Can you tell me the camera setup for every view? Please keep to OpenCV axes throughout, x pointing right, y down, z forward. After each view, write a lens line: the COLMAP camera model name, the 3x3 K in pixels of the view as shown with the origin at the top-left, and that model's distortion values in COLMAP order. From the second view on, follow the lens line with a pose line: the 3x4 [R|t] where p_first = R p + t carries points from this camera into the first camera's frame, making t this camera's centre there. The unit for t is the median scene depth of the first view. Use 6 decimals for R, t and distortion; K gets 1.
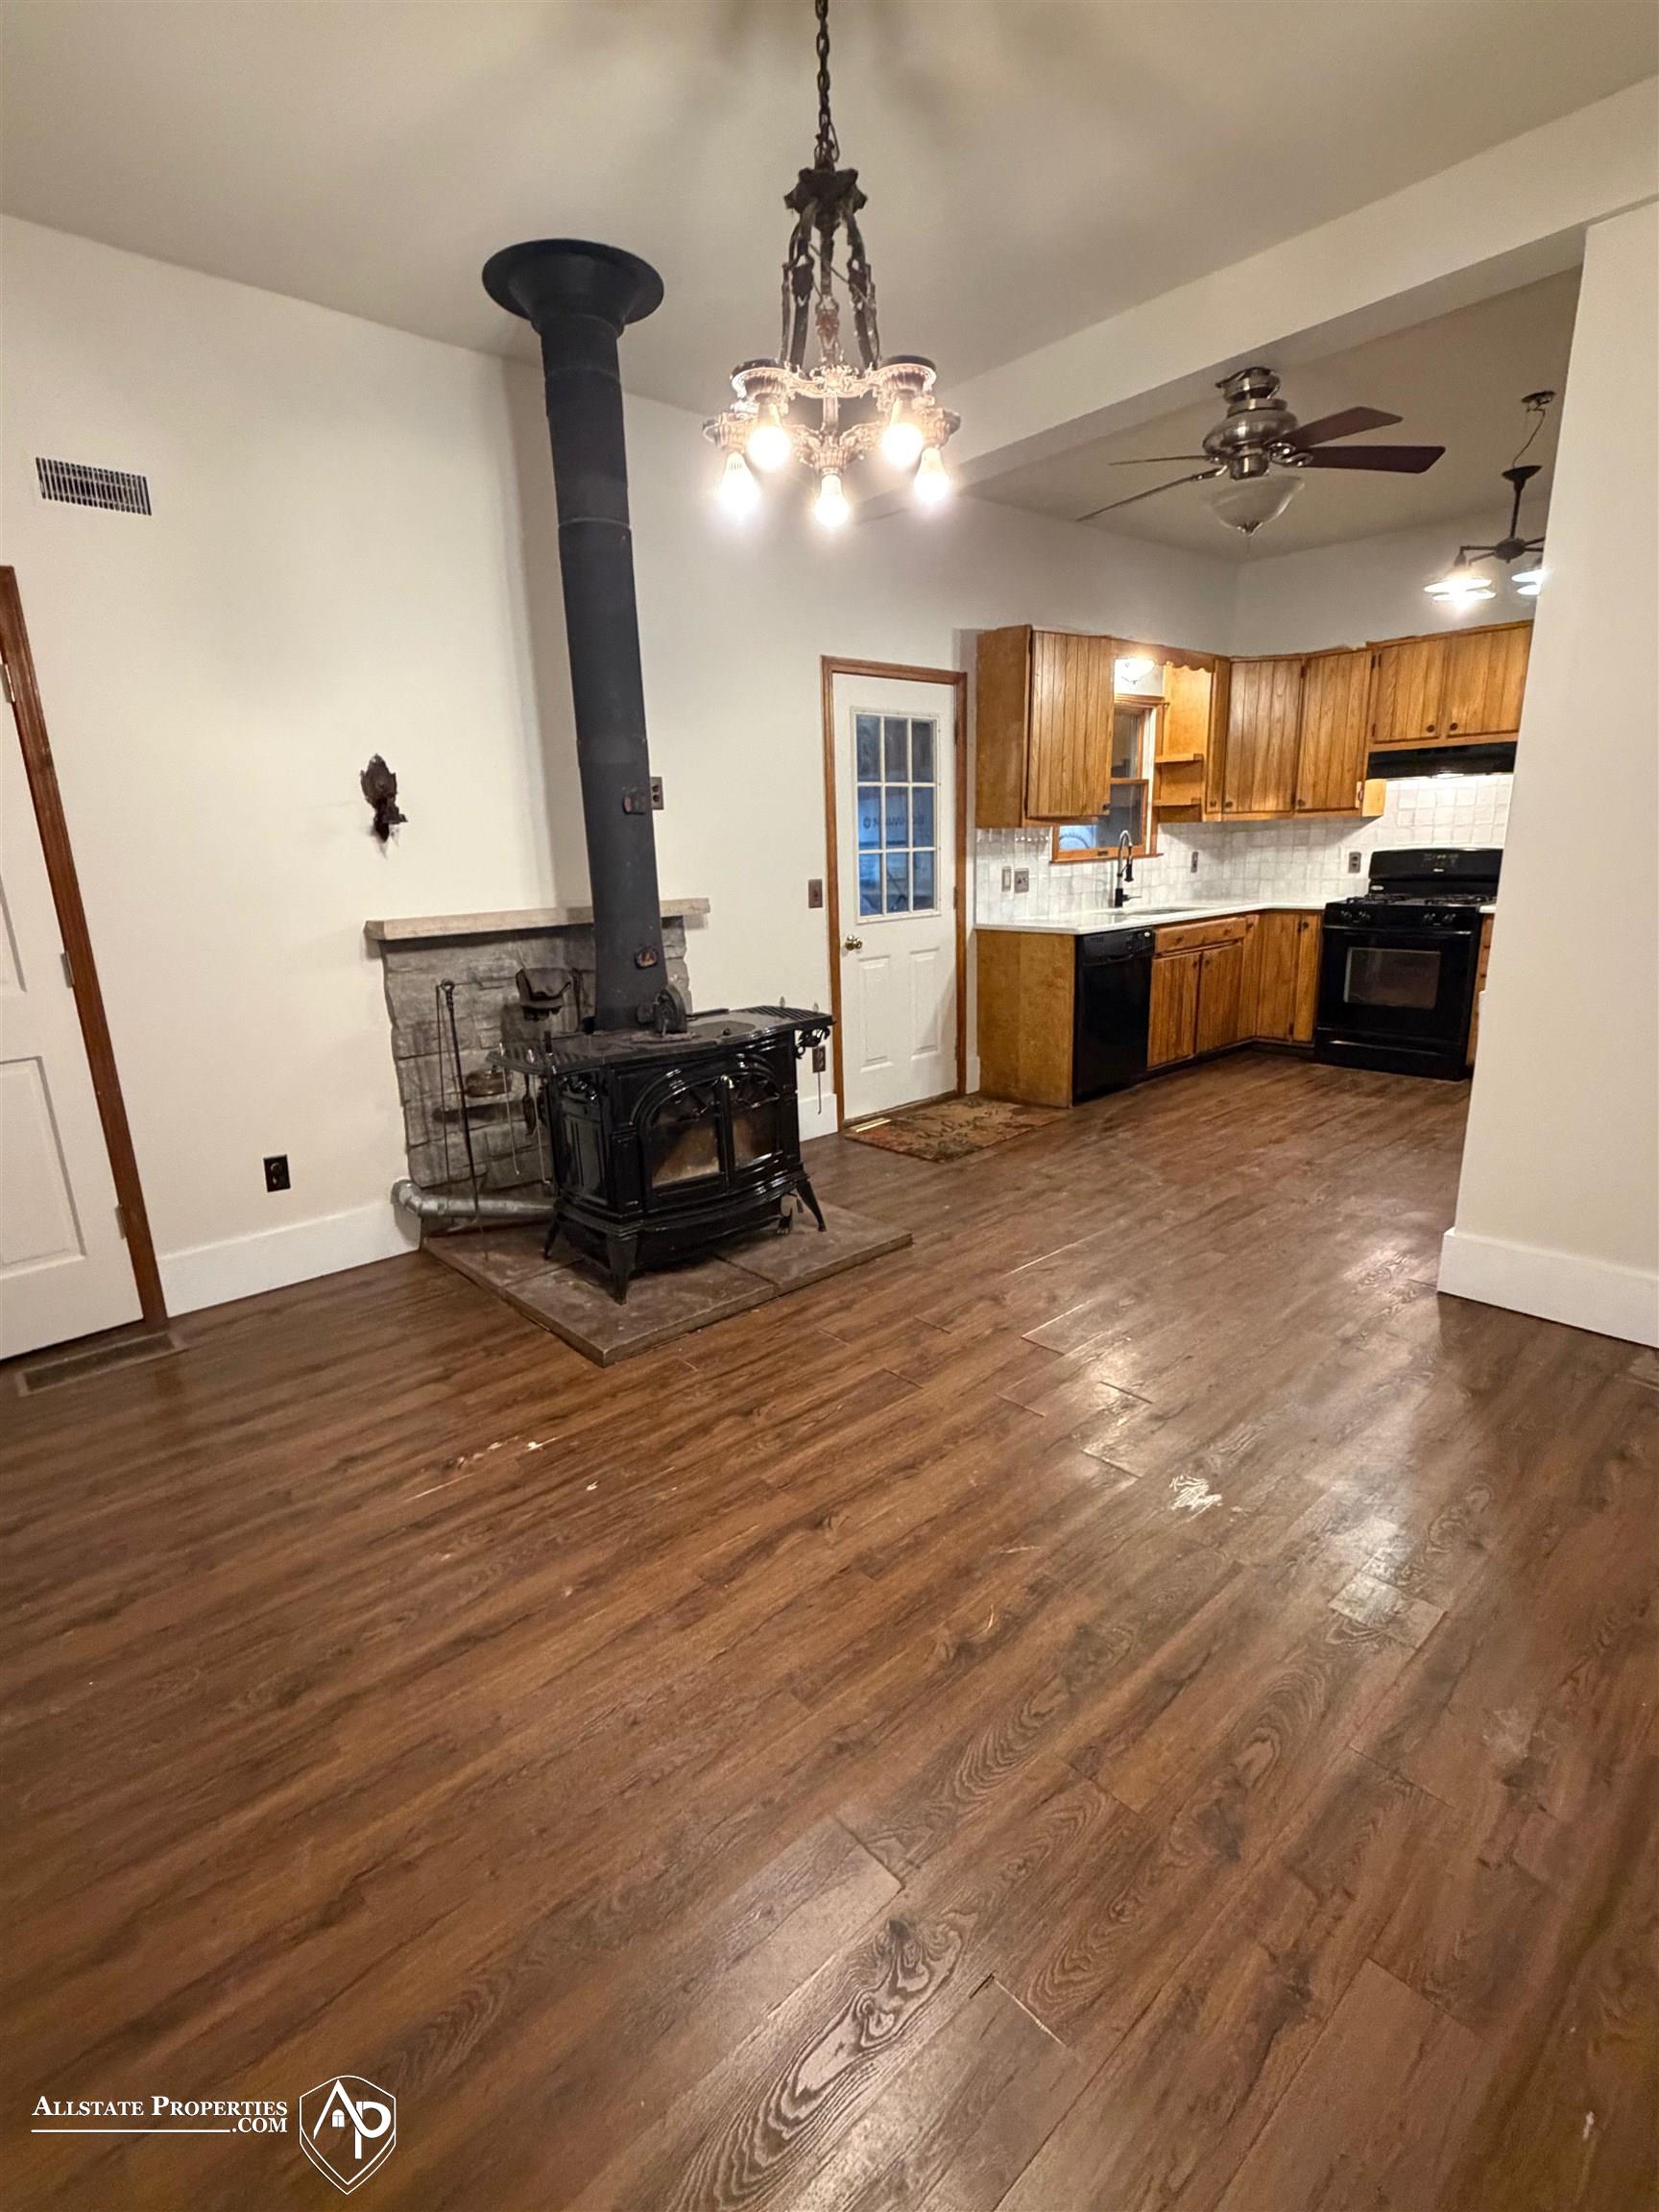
lens RADIAL K [[1059.4, 0, 830.9], [0, 1059.4, 1109.5], [0, 0, 1]] dist [0.000303, 0.000286]
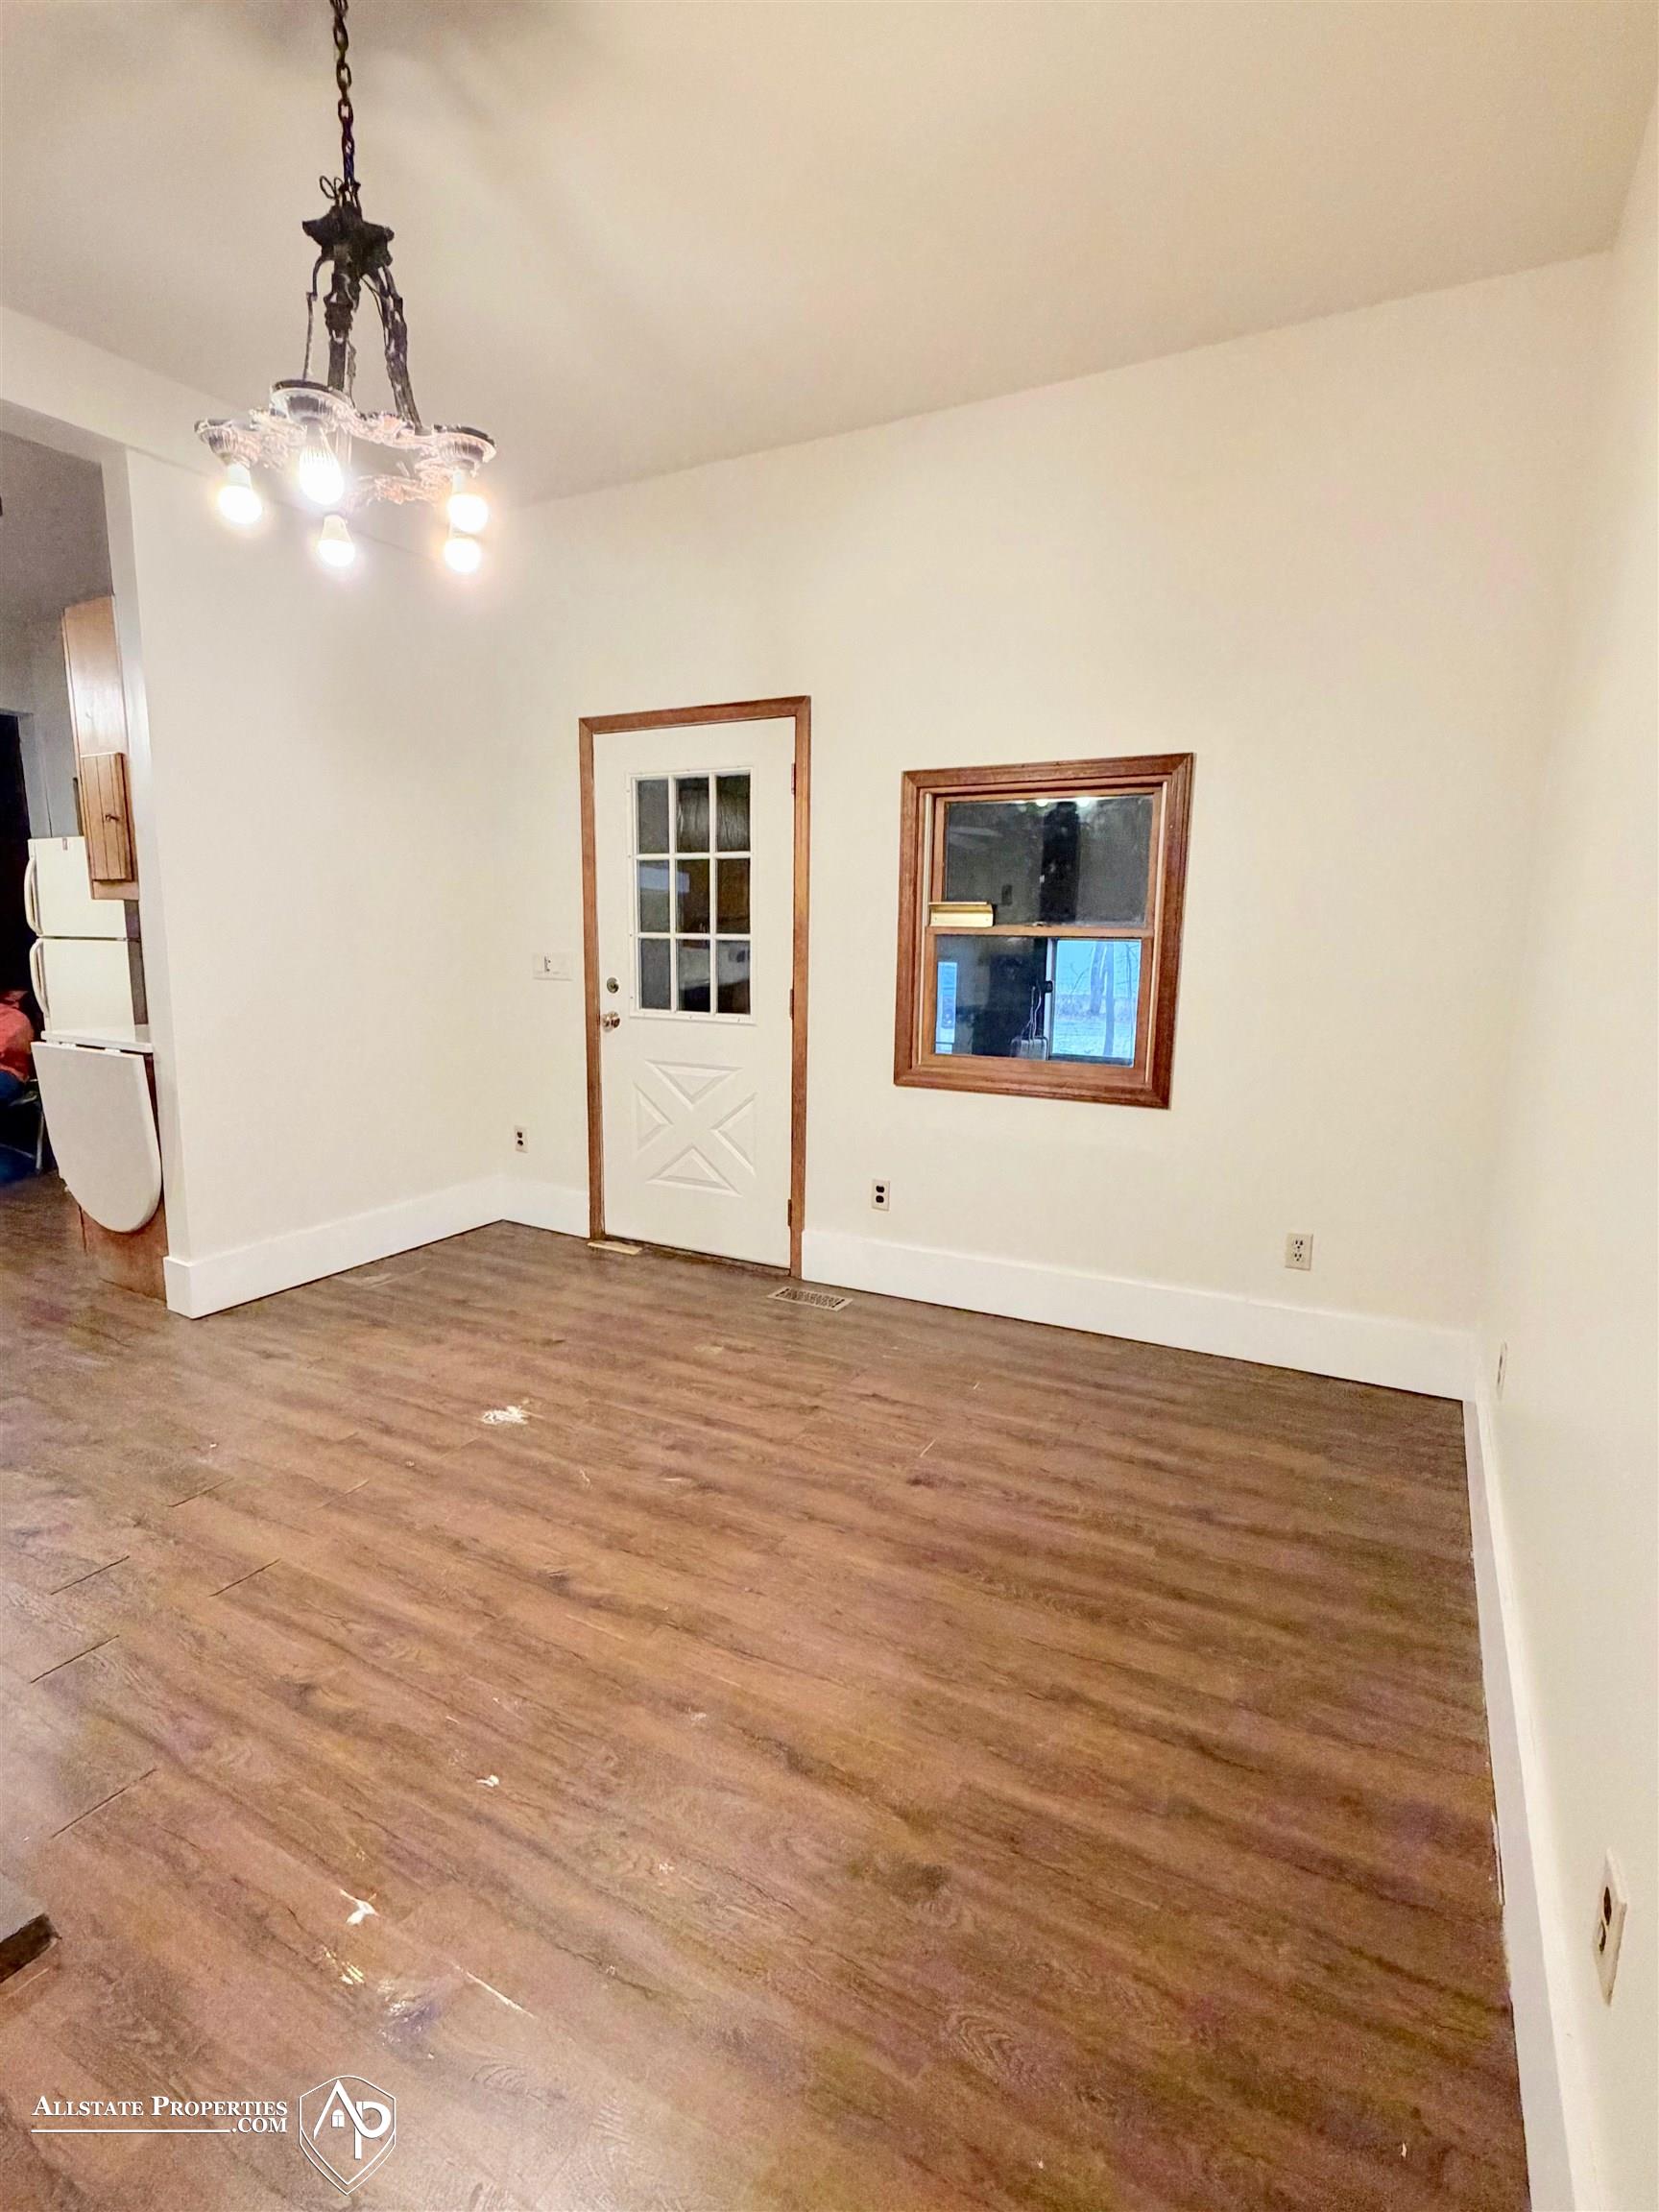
lens RADIAL K [[1061.8, 0, 829.5], [0, 1061.8, 1106.0], [0, 0, 1]] dist [0.001915, -0.000766]
pose [[-0.337843, -0.126356, 0.932682, -1.074594], [0.231118, 0.949470, 0.212348, -0.200860], [-0.912385, 0.287300, -0.291569, 1.034918]]
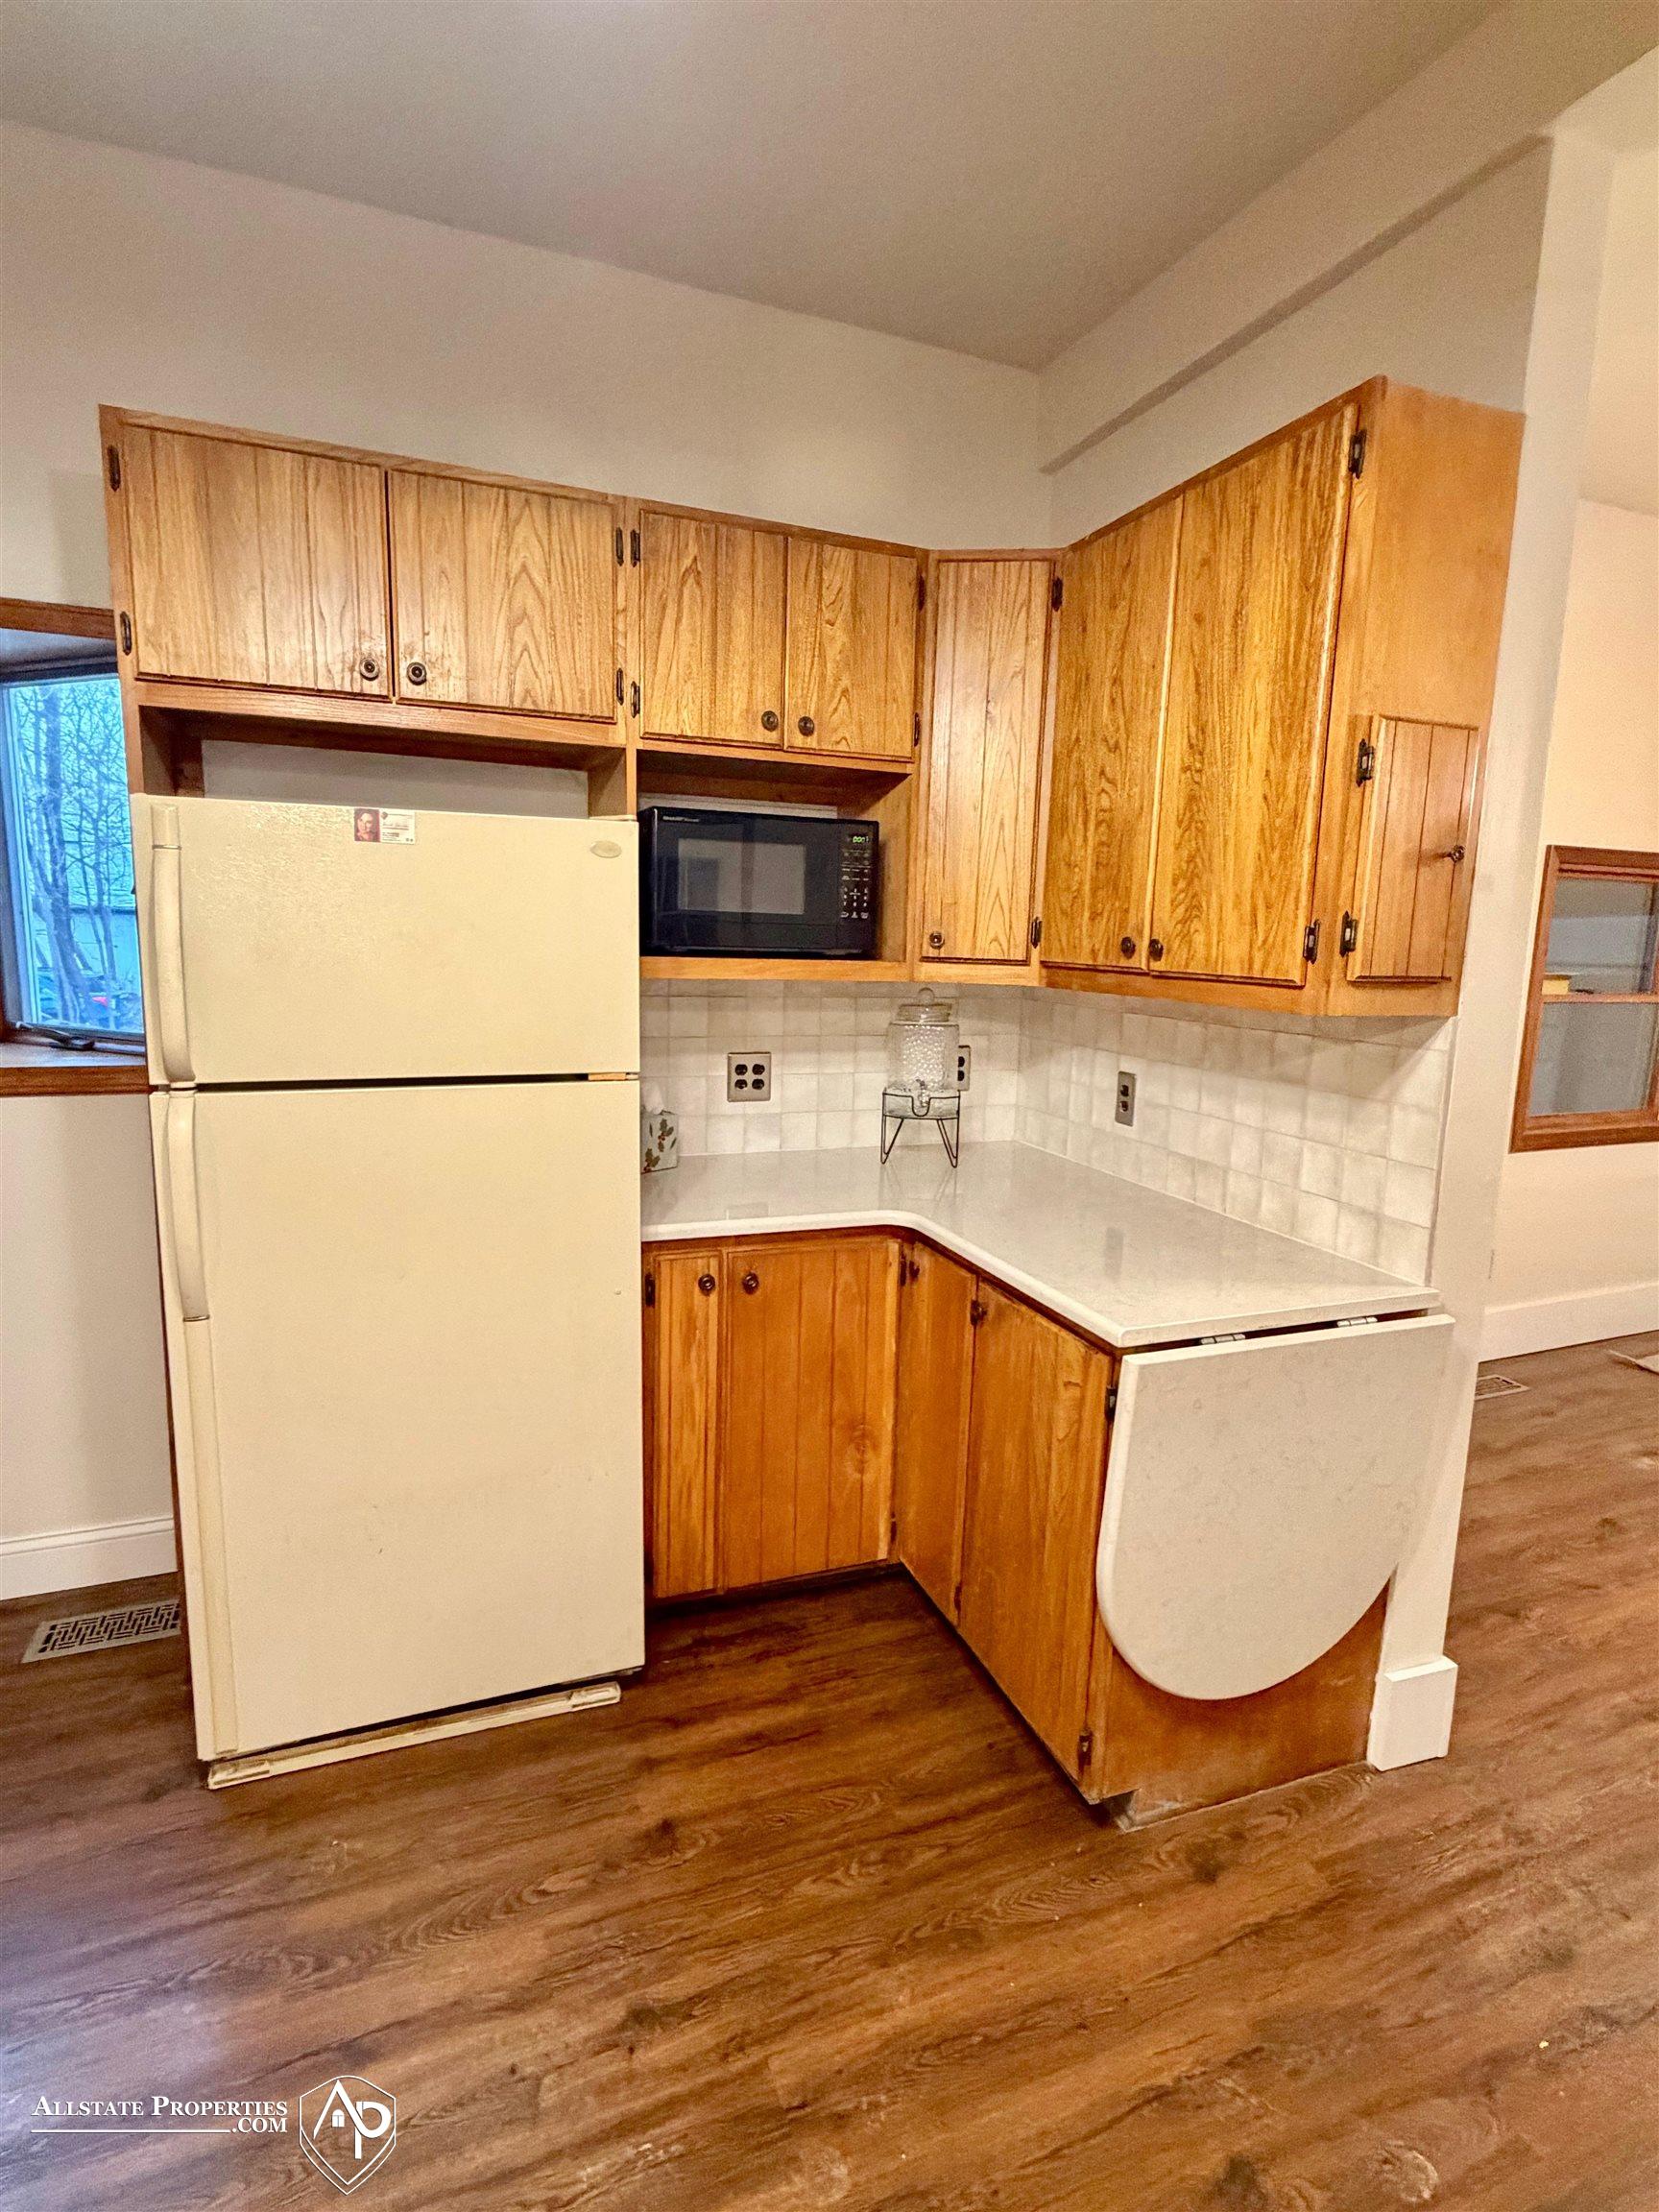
lens RADIAL K [[1082.1, 0, 827.6], [0, 1082.1, 1116.2], [0, 0, 1]] dist [0.001543, 0.000468]
pose [[-0.936901, -0.055261, 0.345199, 1.093812], [0.086432, 0.920159, 0.381886, -0.721506], [-0.338742, 0.387626, -0.857322, 2.415882]]
